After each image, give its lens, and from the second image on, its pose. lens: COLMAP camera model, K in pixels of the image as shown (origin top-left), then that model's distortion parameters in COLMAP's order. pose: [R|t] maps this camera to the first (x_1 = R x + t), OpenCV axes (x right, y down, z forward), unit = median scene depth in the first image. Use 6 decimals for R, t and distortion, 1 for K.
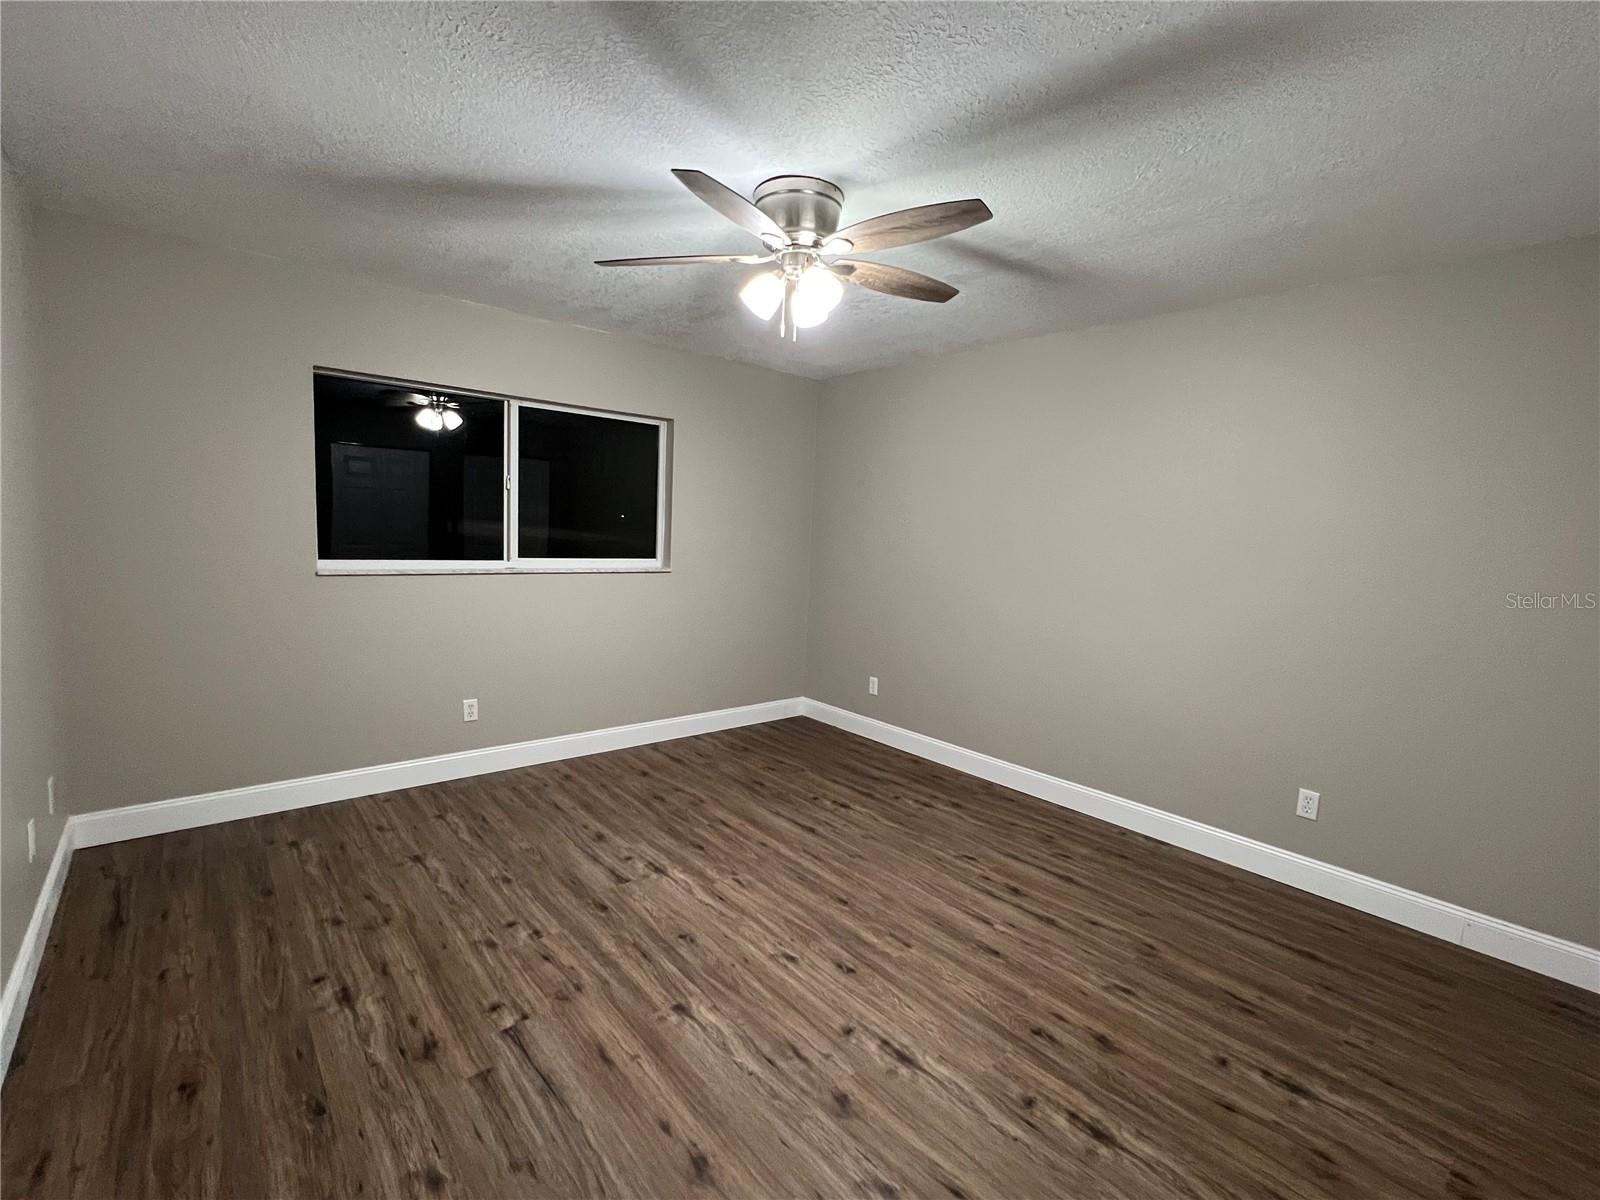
lens RADIAL K [[712.8, 0, 801.6], [0, 712.8, 599.9], [0, 0, 1]] dist [-0.000100, 0.000902]
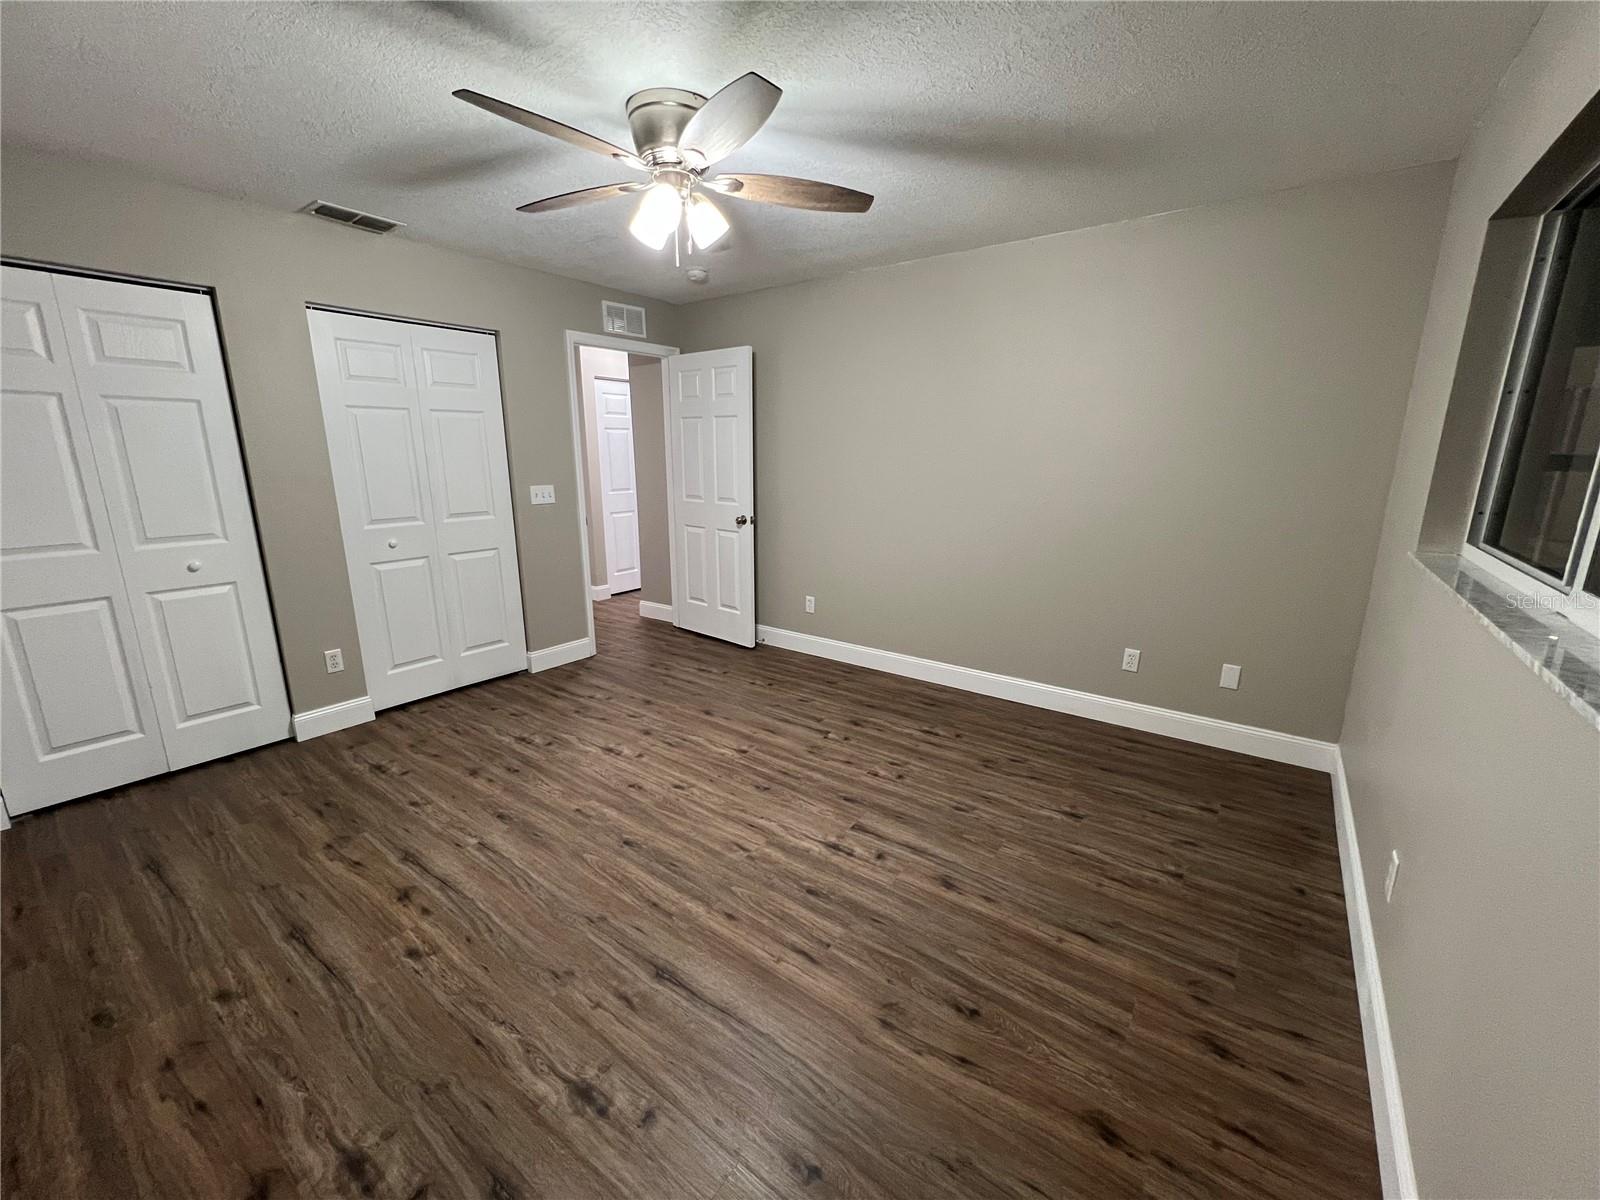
lens RADIAL K [[643.0, 0, 798.4], [0, 643.0, 600.5], [0, 0, 1]] dist [-0.002170, 0.001530]
pose [[-0.976170, 0.003618, -0.216975, 0.021501], [-0.066189, 0.947253, 0.313578, -0.189658], [0.206665, 0.320466, -0.924441, 1.851820]]
